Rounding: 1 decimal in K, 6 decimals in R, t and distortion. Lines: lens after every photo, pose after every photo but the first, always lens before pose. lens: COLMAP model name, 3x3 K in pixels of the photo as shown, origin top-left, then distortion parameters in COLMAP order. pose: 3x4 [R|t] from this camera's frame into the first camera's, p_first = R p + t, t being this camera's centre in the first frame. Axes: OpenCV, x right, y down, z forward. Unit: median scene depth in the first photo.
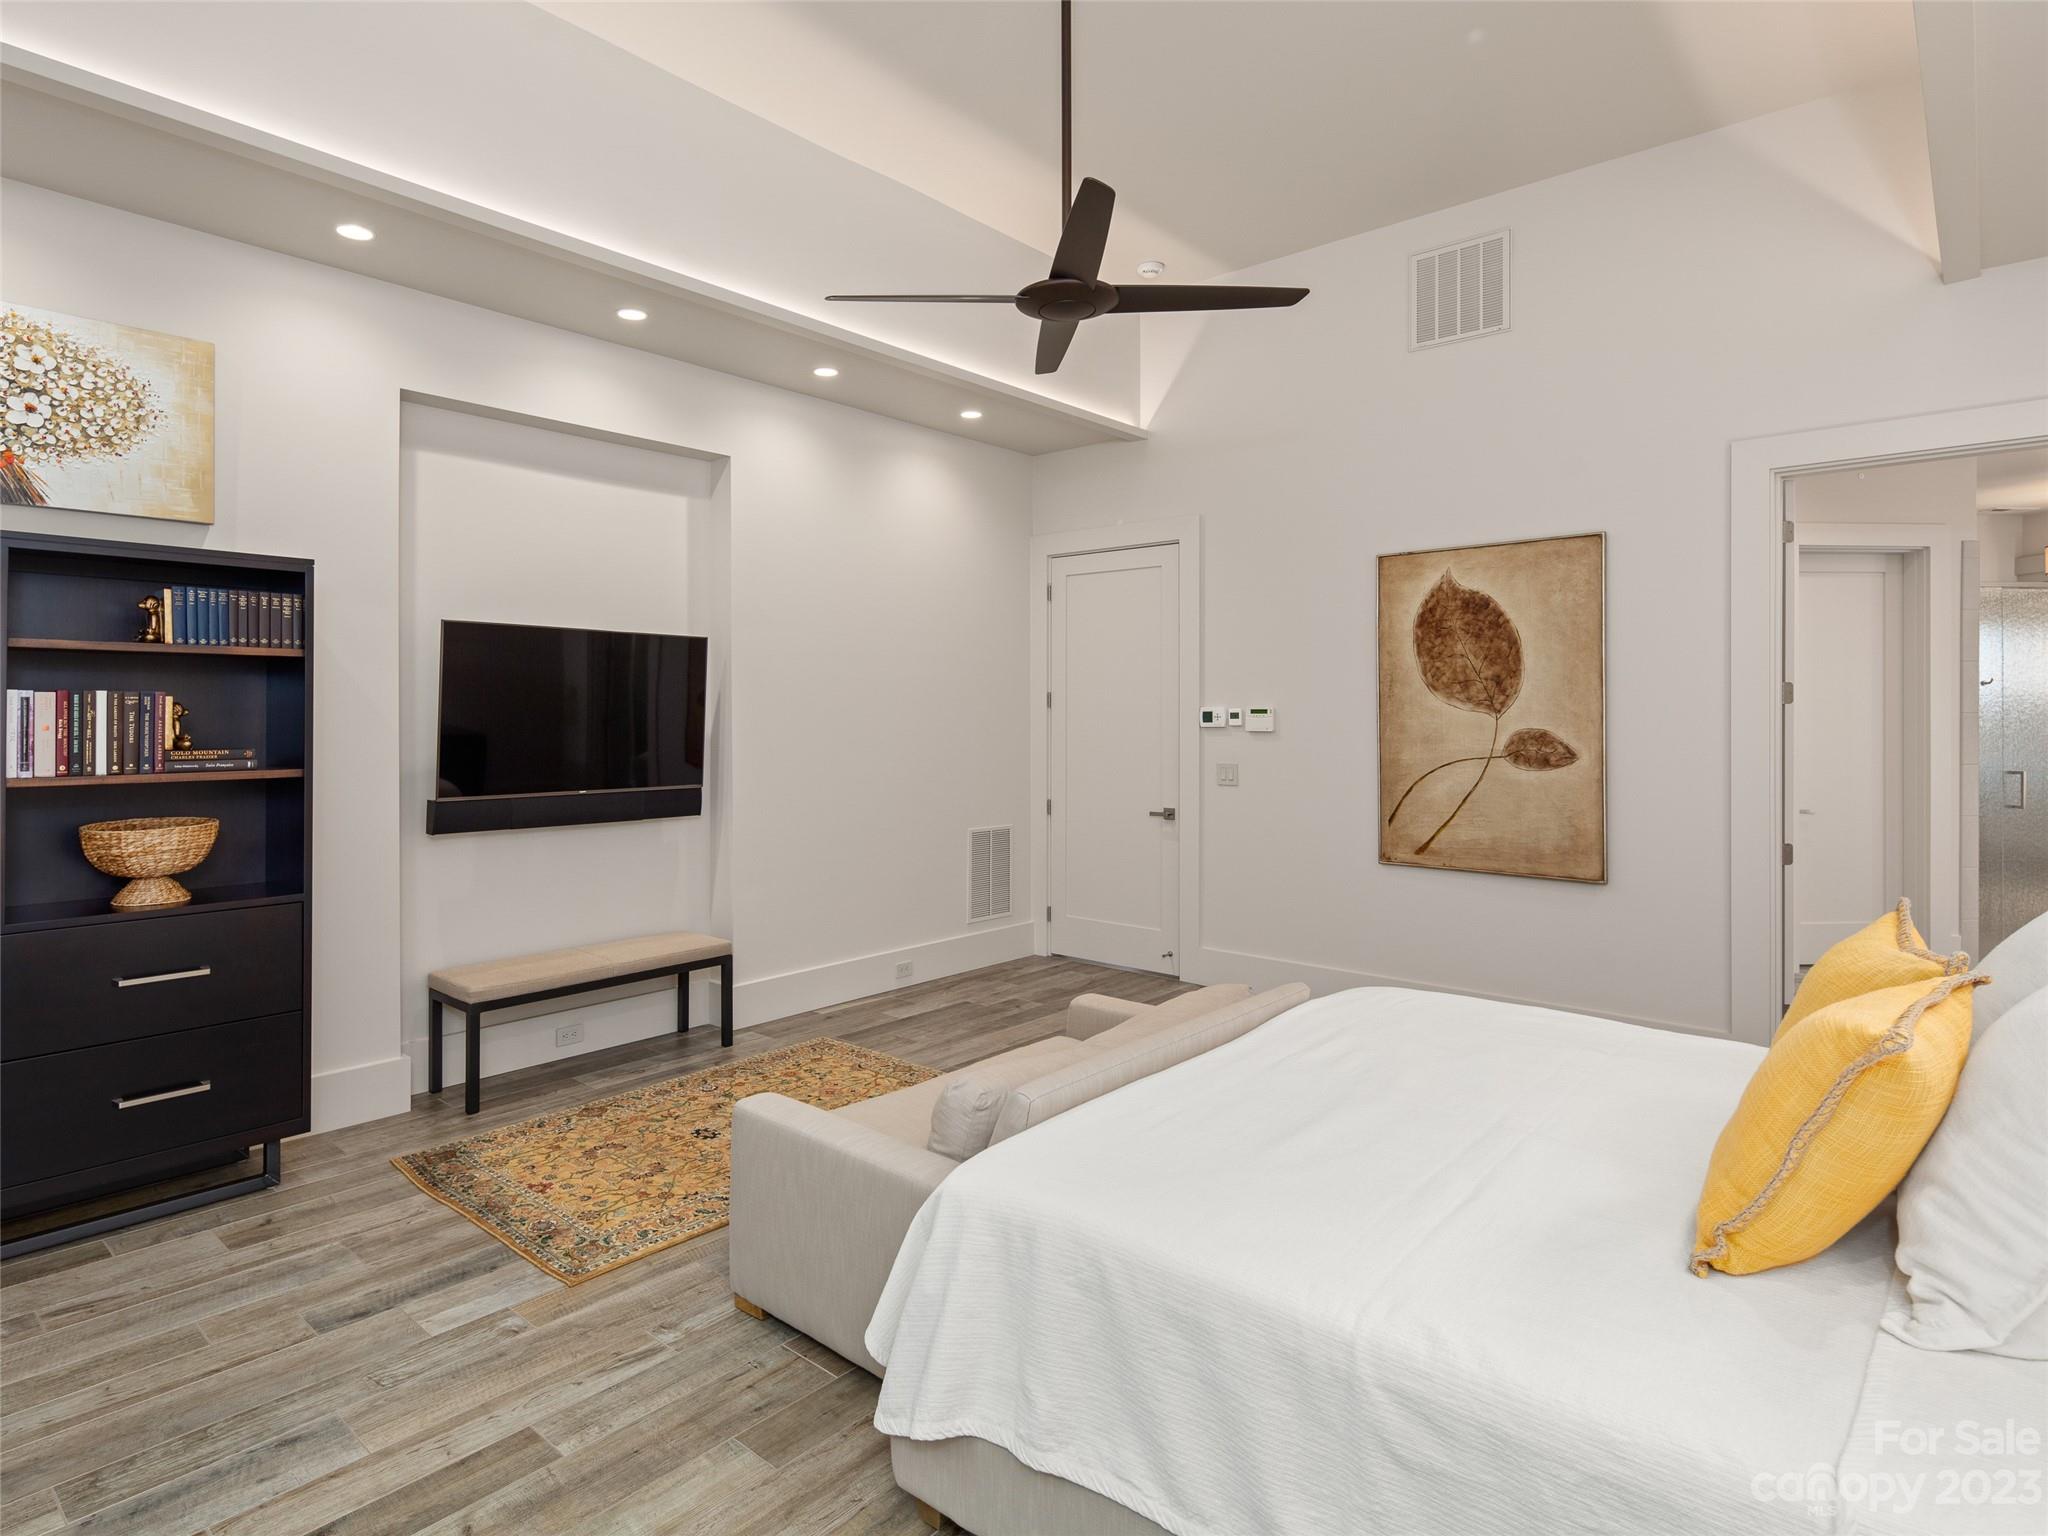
lens RADIAL K [[1130.0, 0, 996.6], [0, 1130.0, 720.3], [0, 0, 1]] dist [0.013582, -0.008070]
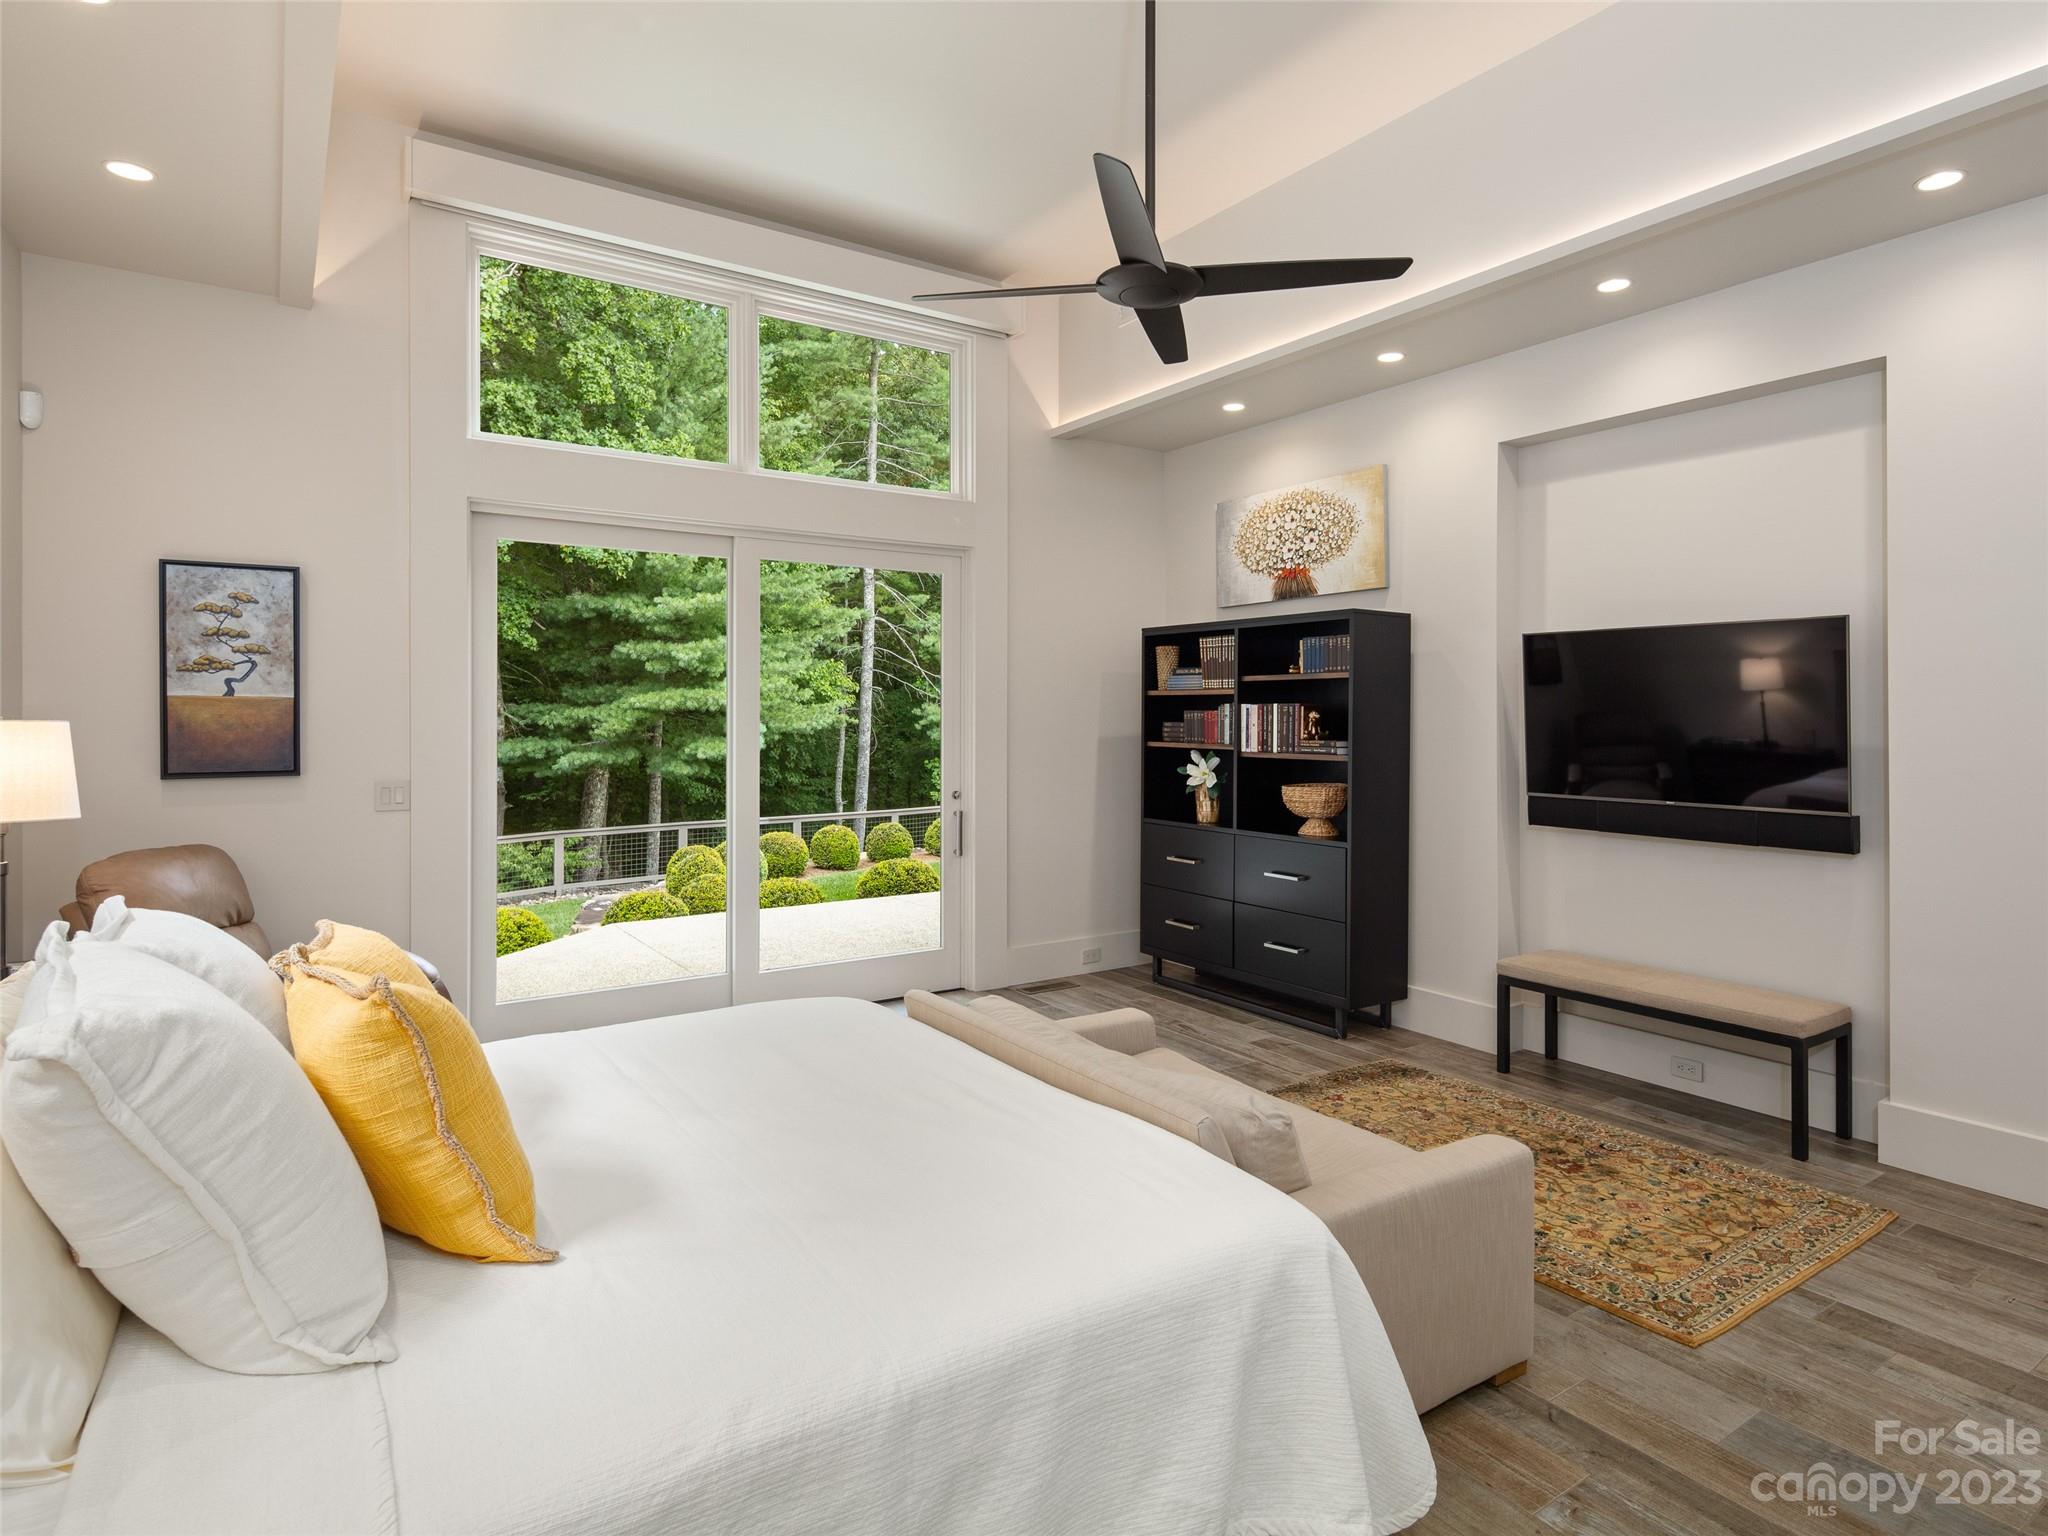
lens RADIAL K [[1130.0, 0, 1055.7], [0, 1130.0, 724.5], [0, 0, 1]] dist [0.013582, -0.008070]
pose [[-0.240523, 0.007040, -0.970618, 0.736183], [-0.006922, 0.999936, 0.008968, -0.005922], [0.970619, 0.008876, -0.240459, 0.838498]]
